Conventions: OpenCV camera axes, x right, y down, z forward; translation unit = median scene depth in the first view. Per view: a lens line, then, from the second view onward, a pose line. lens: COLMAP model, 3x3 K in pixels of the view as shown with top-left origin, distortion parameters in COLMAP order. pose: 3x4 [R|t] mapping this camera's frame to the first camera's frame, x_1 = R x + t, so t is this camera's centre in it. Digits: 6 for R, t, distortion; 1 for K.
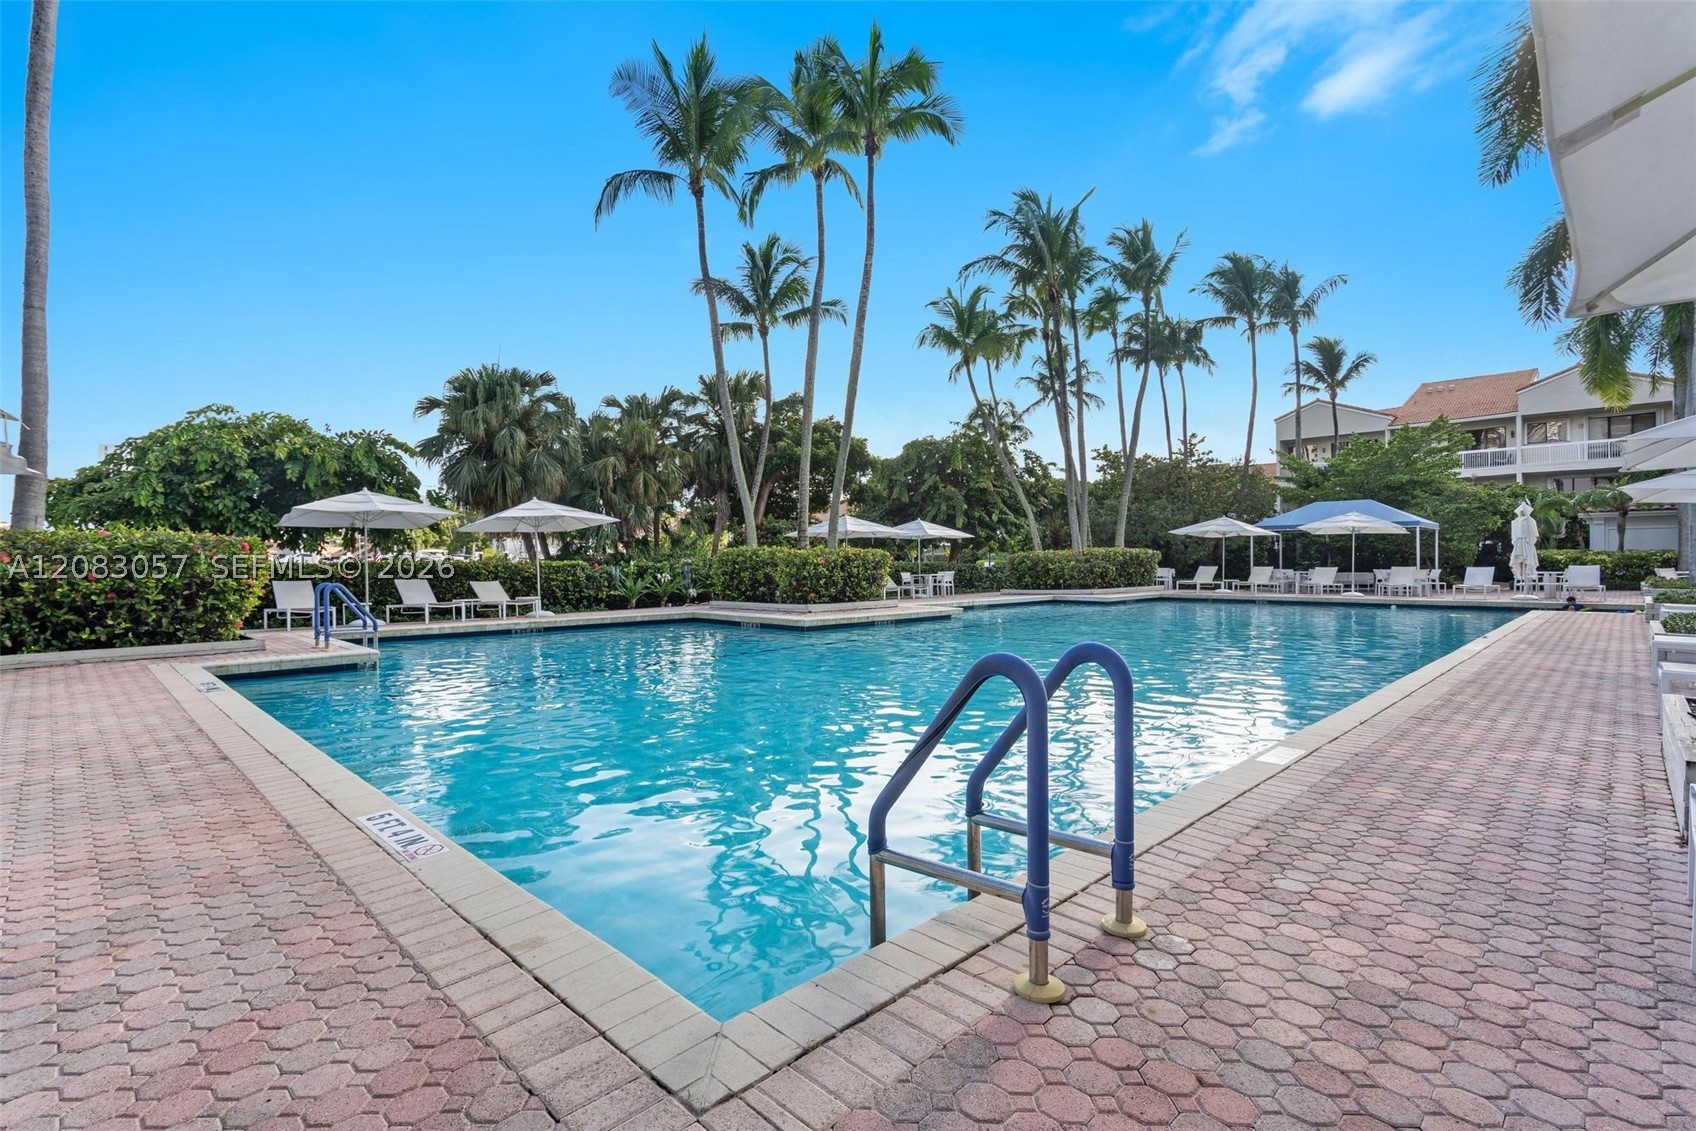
lens RADIAL K [[793.4, 0, 845.5], [0, 793.4, 557.2], [0, 0, 1]] dist [0.002676, 0.000437]
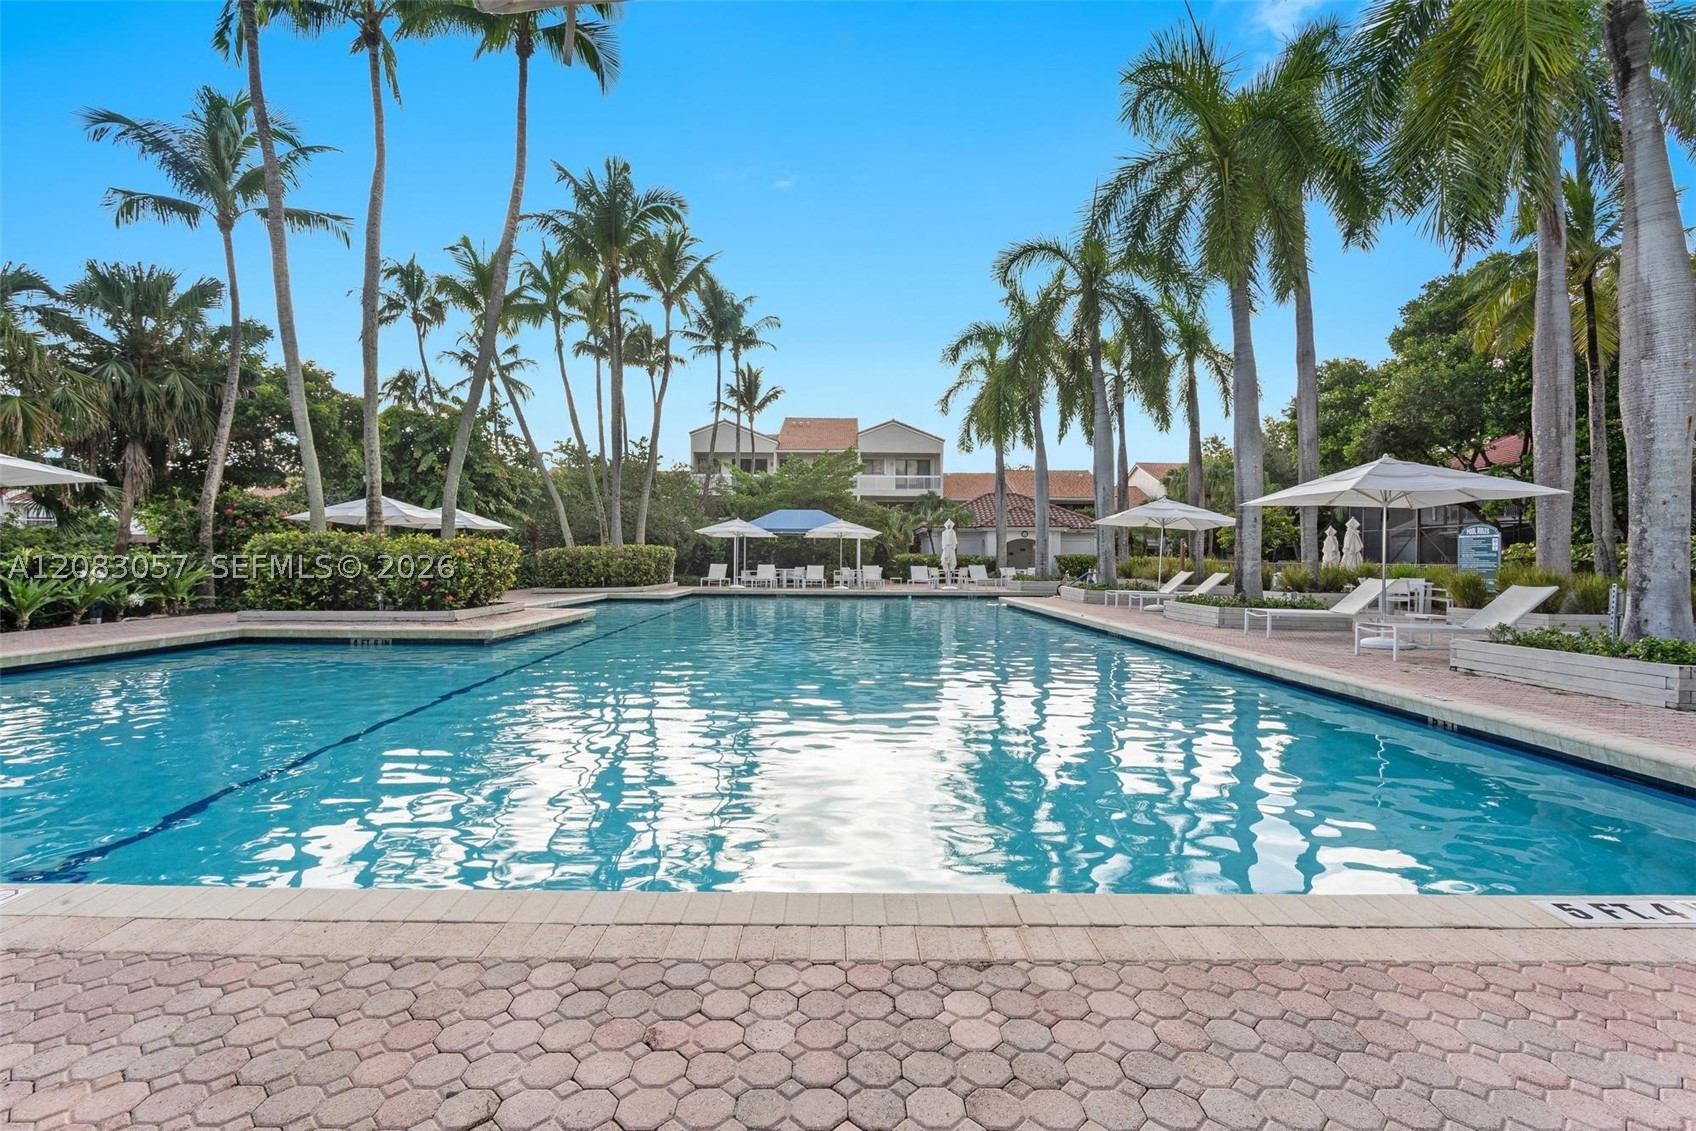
lens RADIAL K [[793.4, 0, 843.7], [0, 793.4, 567.8], [0, 0, 1]] dist [0.002676, 0.000437]
pose [[0.723503, 0.002690, 0.690316, -0.186003], [-0.014441, 0.999833, 0.011238, 0.002437], [-0.690170, -0.018100, 0.723421, 0.112364]]
